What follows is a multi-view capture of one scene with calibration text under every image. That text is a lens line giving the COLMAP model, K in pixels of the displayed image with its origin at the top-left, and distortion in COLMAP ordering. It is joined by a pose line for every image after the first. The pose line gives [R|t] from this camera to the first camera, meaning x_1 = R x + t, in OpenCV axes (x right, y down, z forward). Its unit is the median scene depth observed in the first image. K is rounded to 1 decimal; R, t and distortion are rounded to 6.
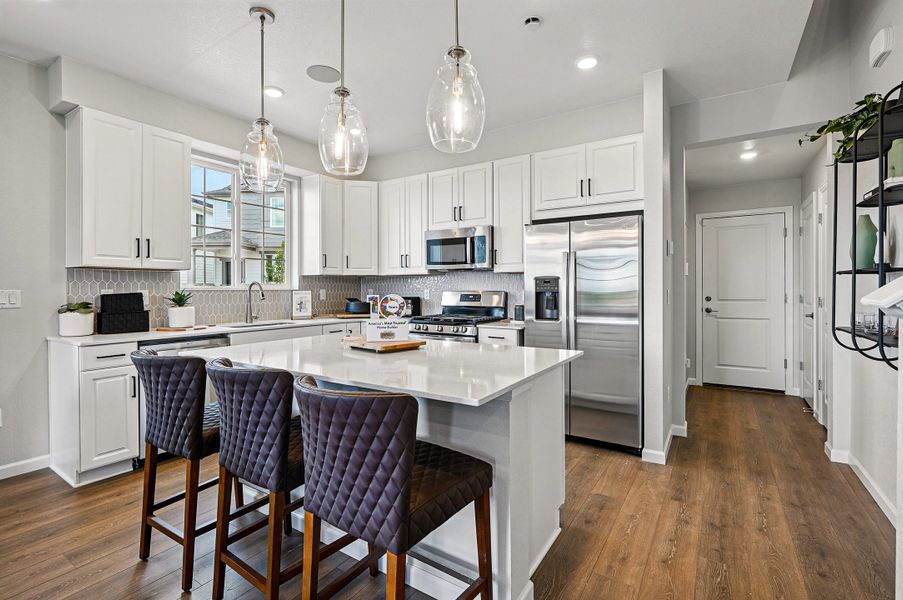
lens RADIAL K [[415.2, 0, 458.6], [0, 415.2, 290.2], [0, 0, 1]] dist [-0.004408, 0.004242]
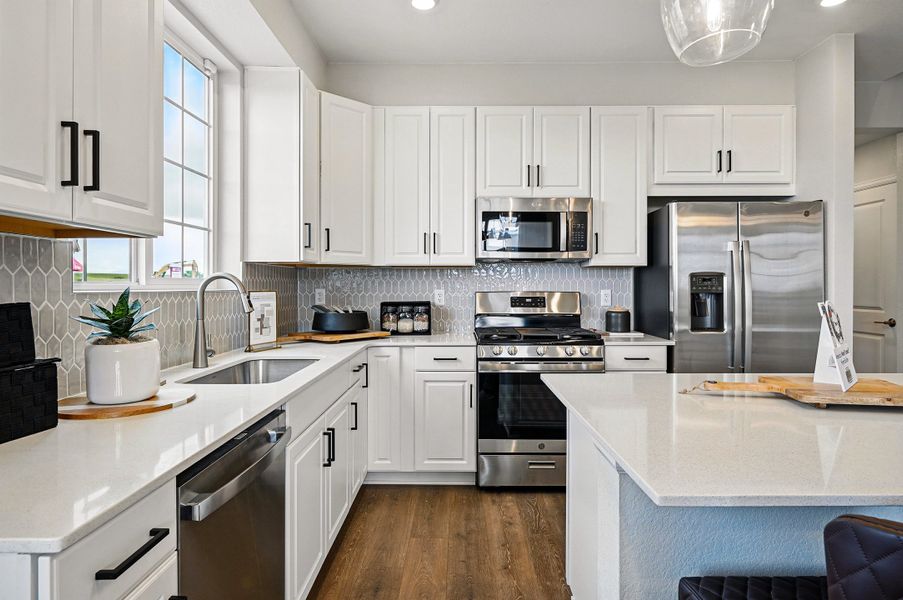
lens RADIAL K [[491.5, 0, 445.9], [0, 491.5, 287.3], [0, 0, 1]] dist [-0.002172, -0.001160]
pose [[0.851616, 0.001736, 0.524164, -0.648123], [0.000105, 0.999994, -0.003482, -0.003592], [-0.524167, 0.003021, 0.851610, 0.491382]]
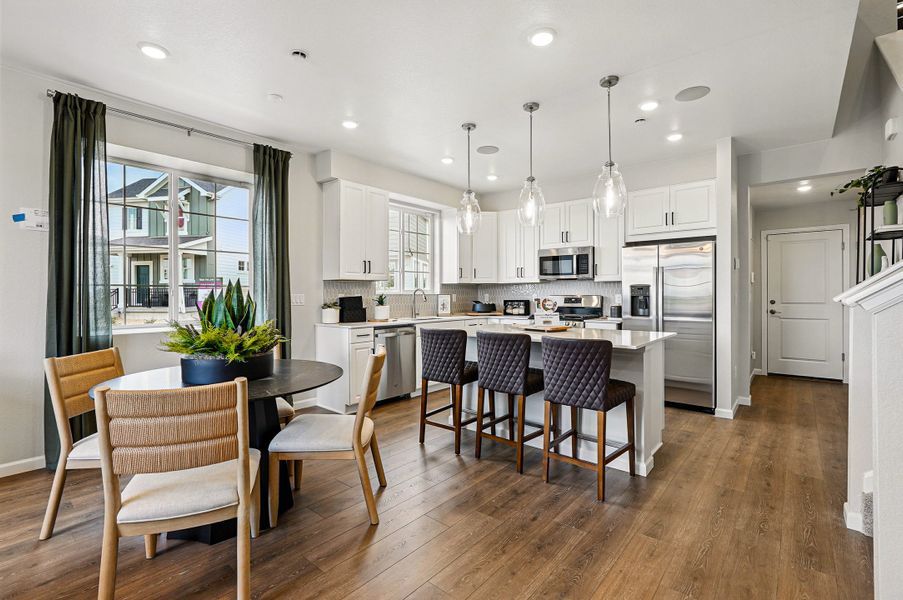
lens RADIAL K [[415.2, 0, 457.1], [0, 415.2, 295.3], [0, 0, 1]] dist [-0.004408, 0.004242]
pose [[0.991827, 0.000861, -0.127589, -0.210867], [-0.000850, 1.000000, 0.000138, 0.002354], [0.127589, -0.000028, 0.991827, -0.433107]]
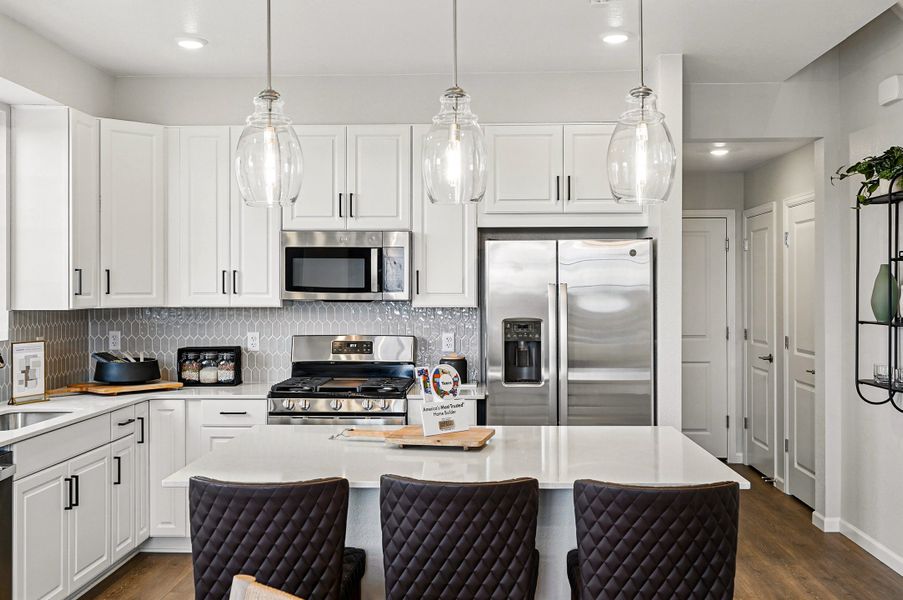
lens RADIAL K [[900.8, 0, 445.9], [0, 900.8, 285.0], [0, 0, 1]] dist [0.002864, 0.000000]
pose [[0.867172, 0.003099, 0.497999, -0.620486], [0.000665, 0.999973, -0.007380, -0.076045], [-0.498008, 0.006731, 0.867146, -0.203697]]
